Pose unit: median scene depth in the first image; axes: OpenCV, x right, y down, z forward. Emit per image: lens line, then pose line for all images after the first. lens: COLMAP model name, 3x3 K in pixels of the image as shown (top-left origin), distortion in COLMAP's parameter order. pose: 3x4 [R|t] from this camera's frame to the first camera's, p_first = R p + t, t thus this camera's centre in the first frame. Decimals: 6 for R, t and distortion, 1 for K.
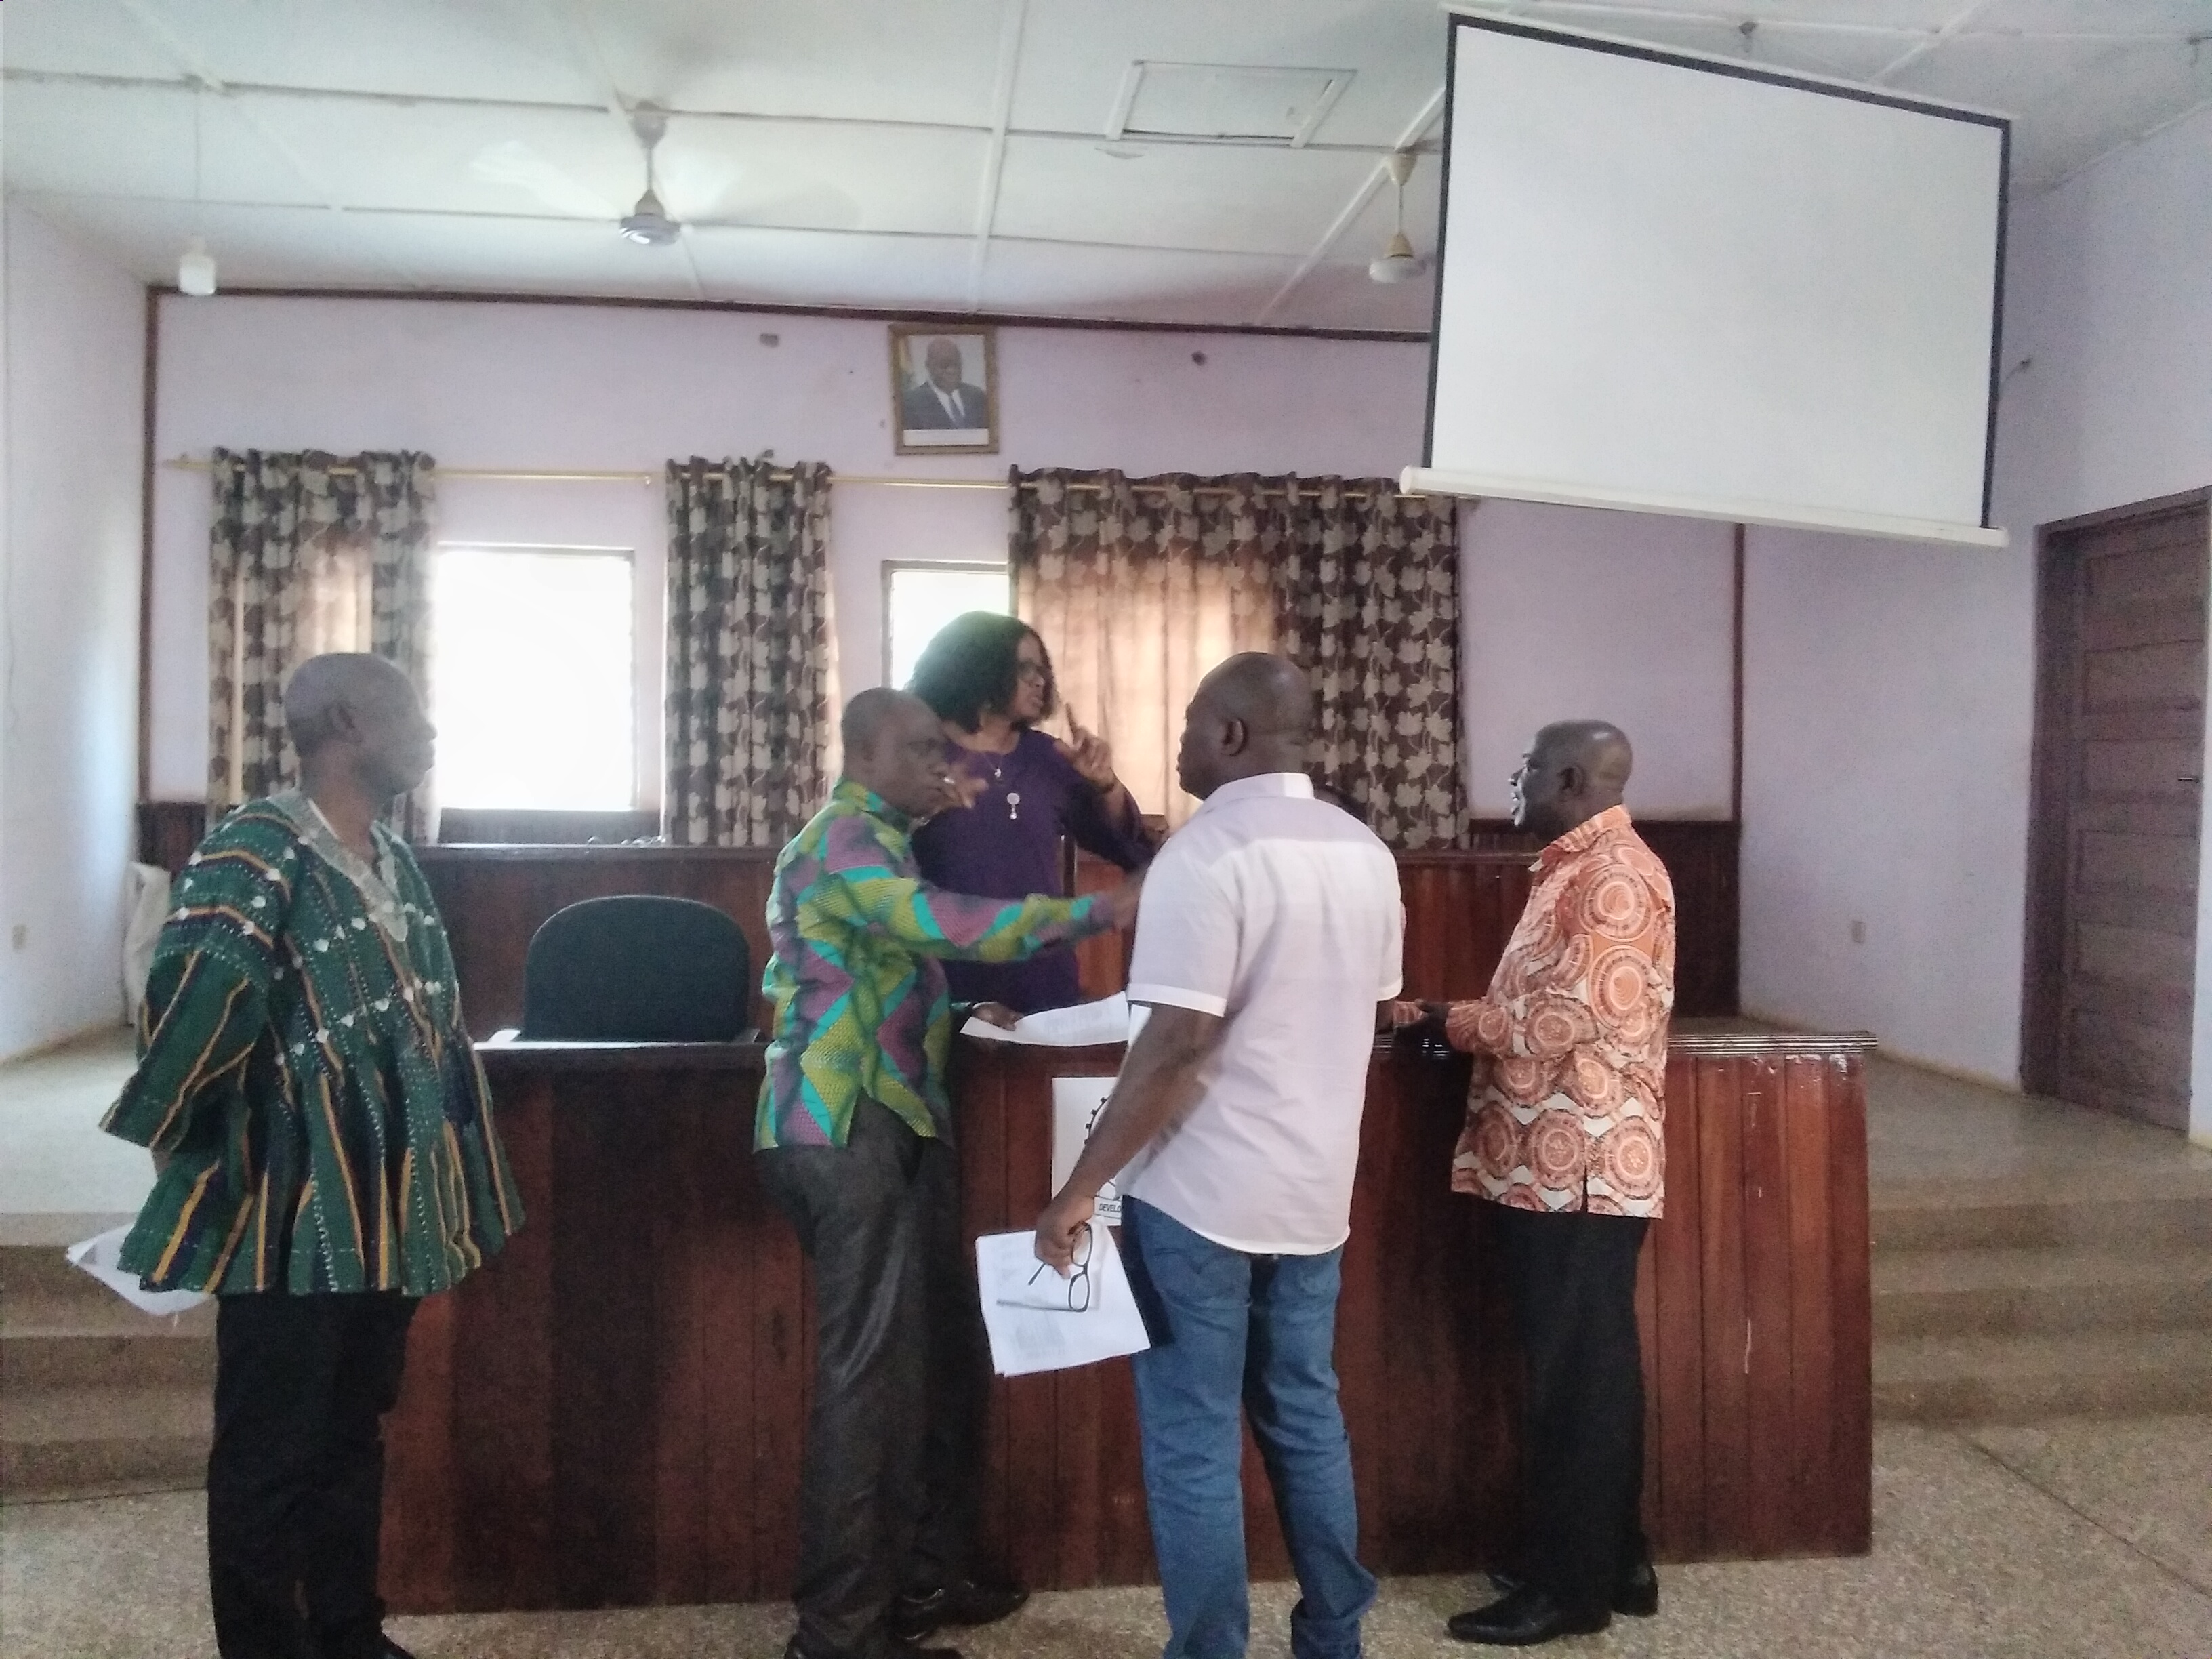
lens RADIAL K [[1626.2, 0, 1113.5], [0, 1626.2, 816.5], [0, 0, 1]] dist [0.043316, -0.006759]
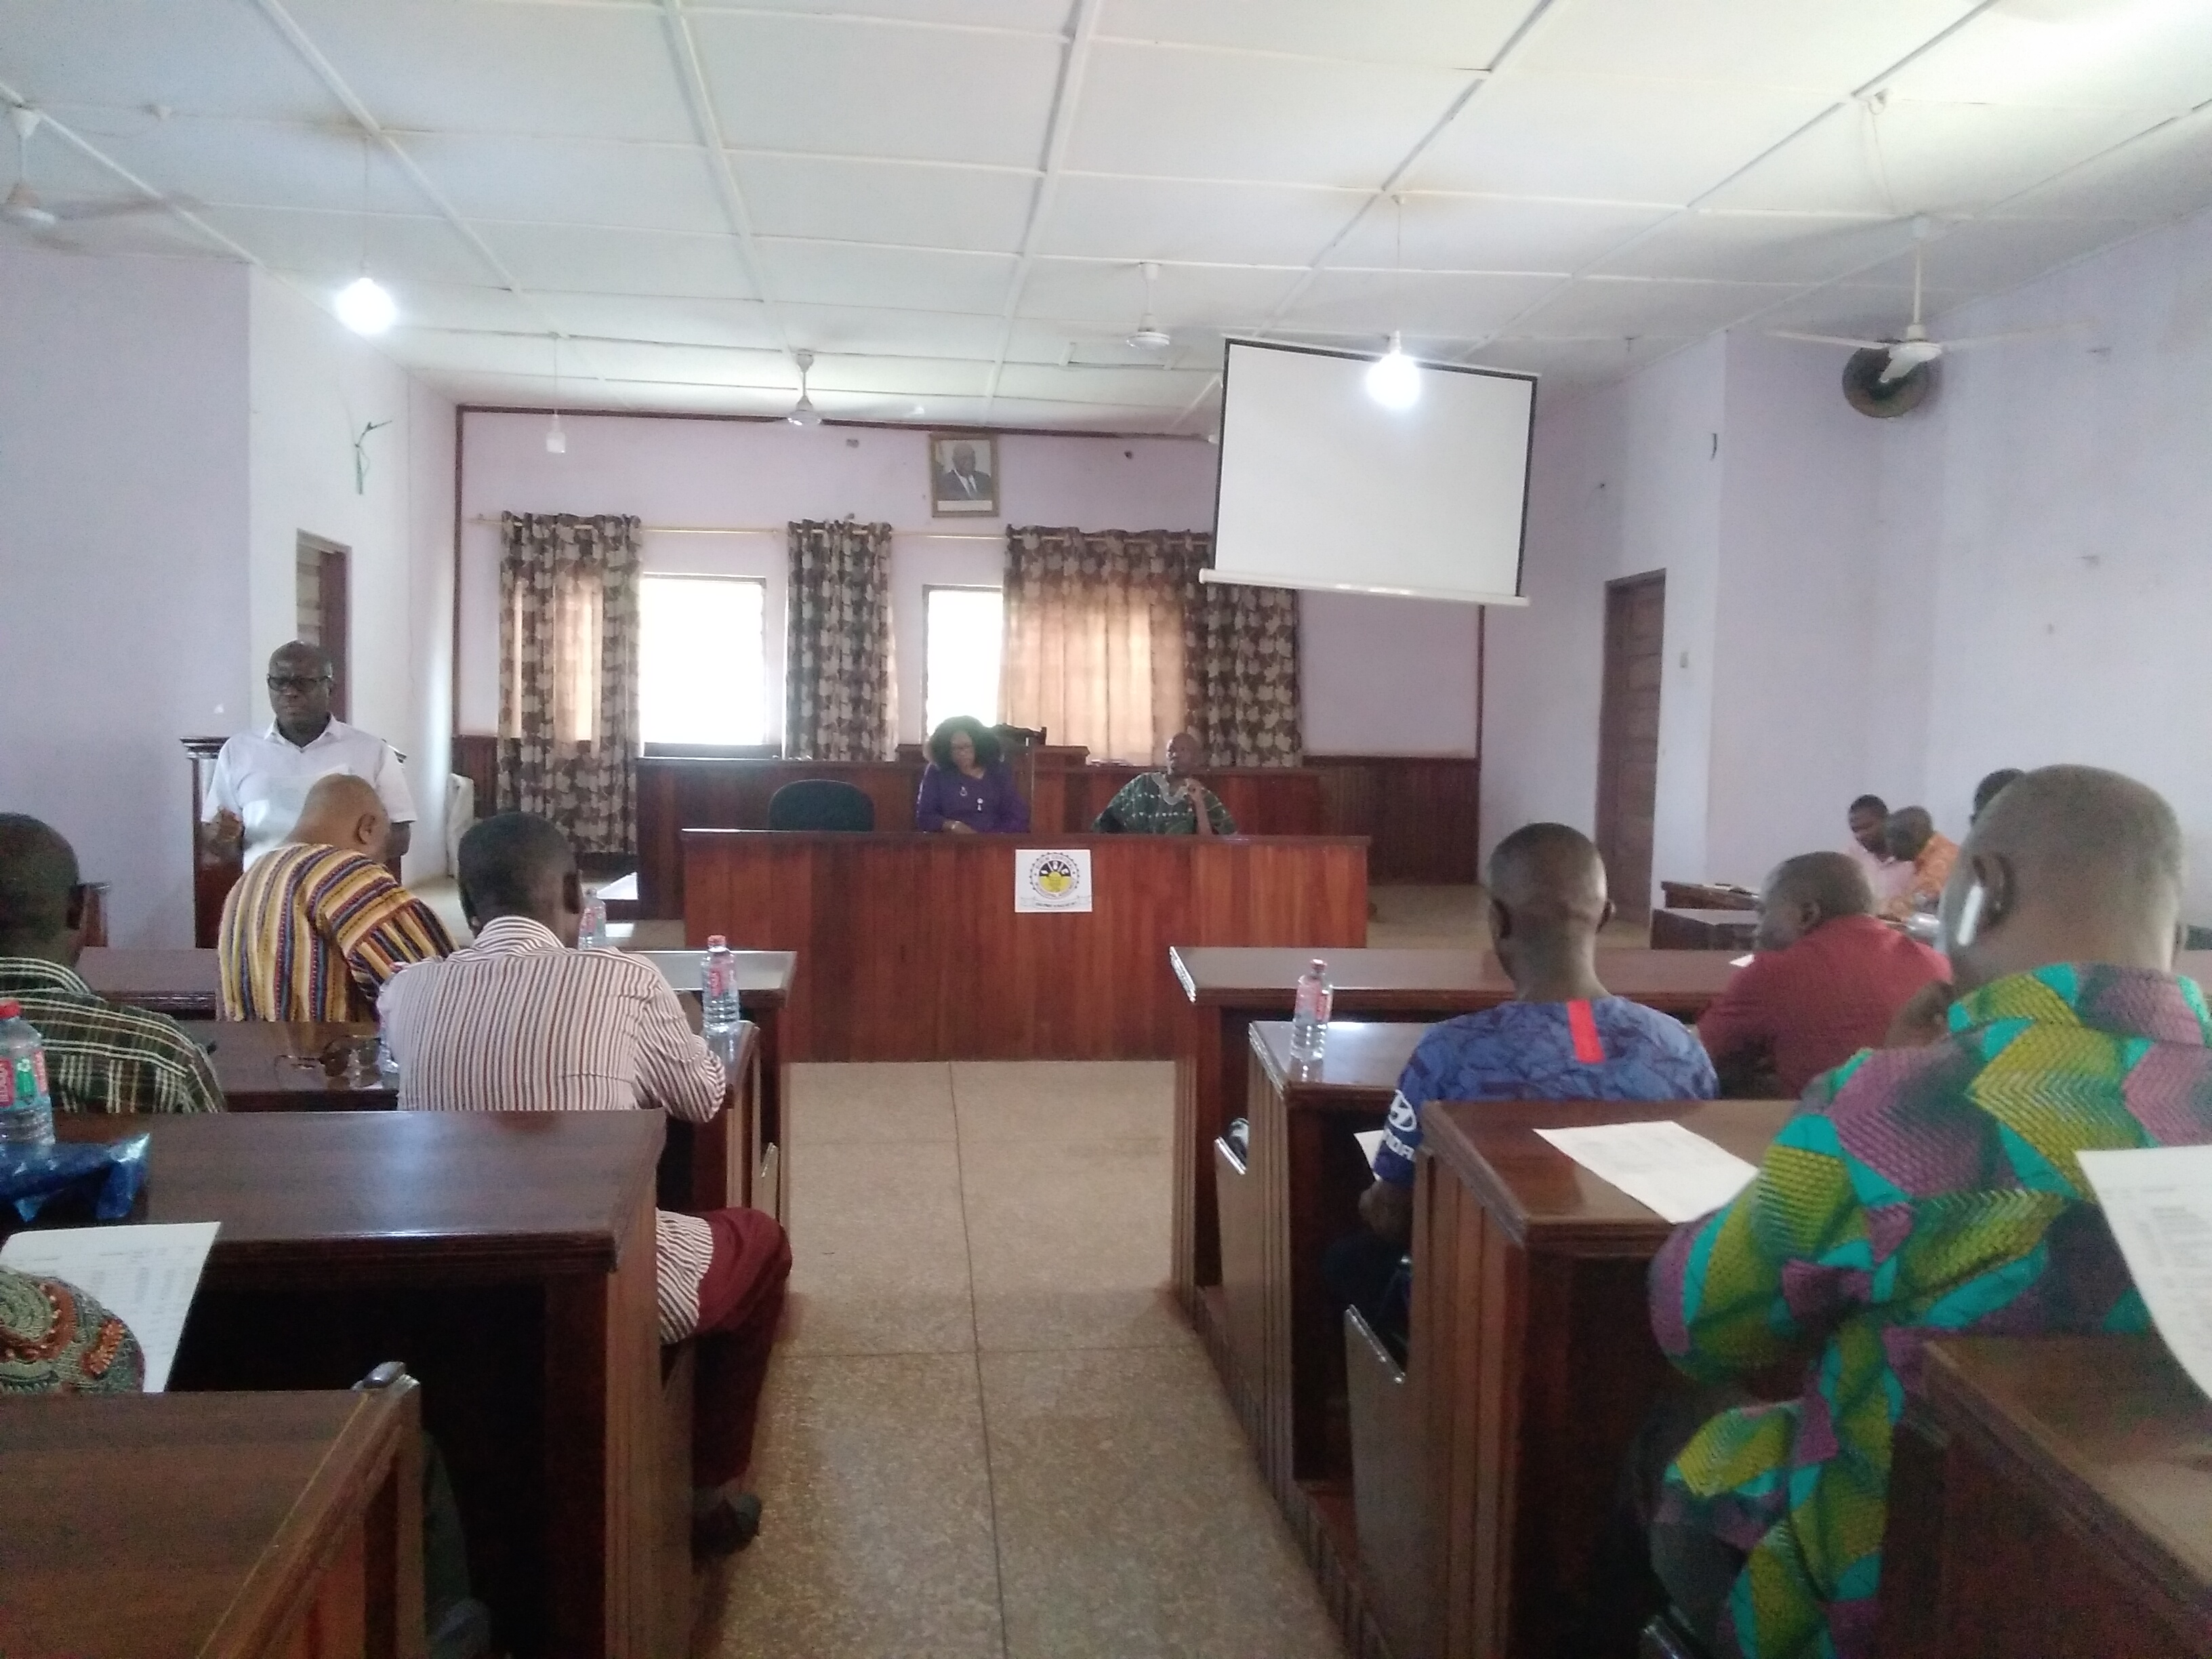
lens RADIAL K [[1626.2, 0, 1085.6], [0, 1626.2, 826.5], [0, 0, 1]] dist [0.043316, -0.006759]
pose [[0.999751, 0.010211, -0.019833, 0.046439], [-0.009528, 0.999368, 0.034238, 0.018645], [0.020170, -0.034040, 0.999217, -0.563770]]
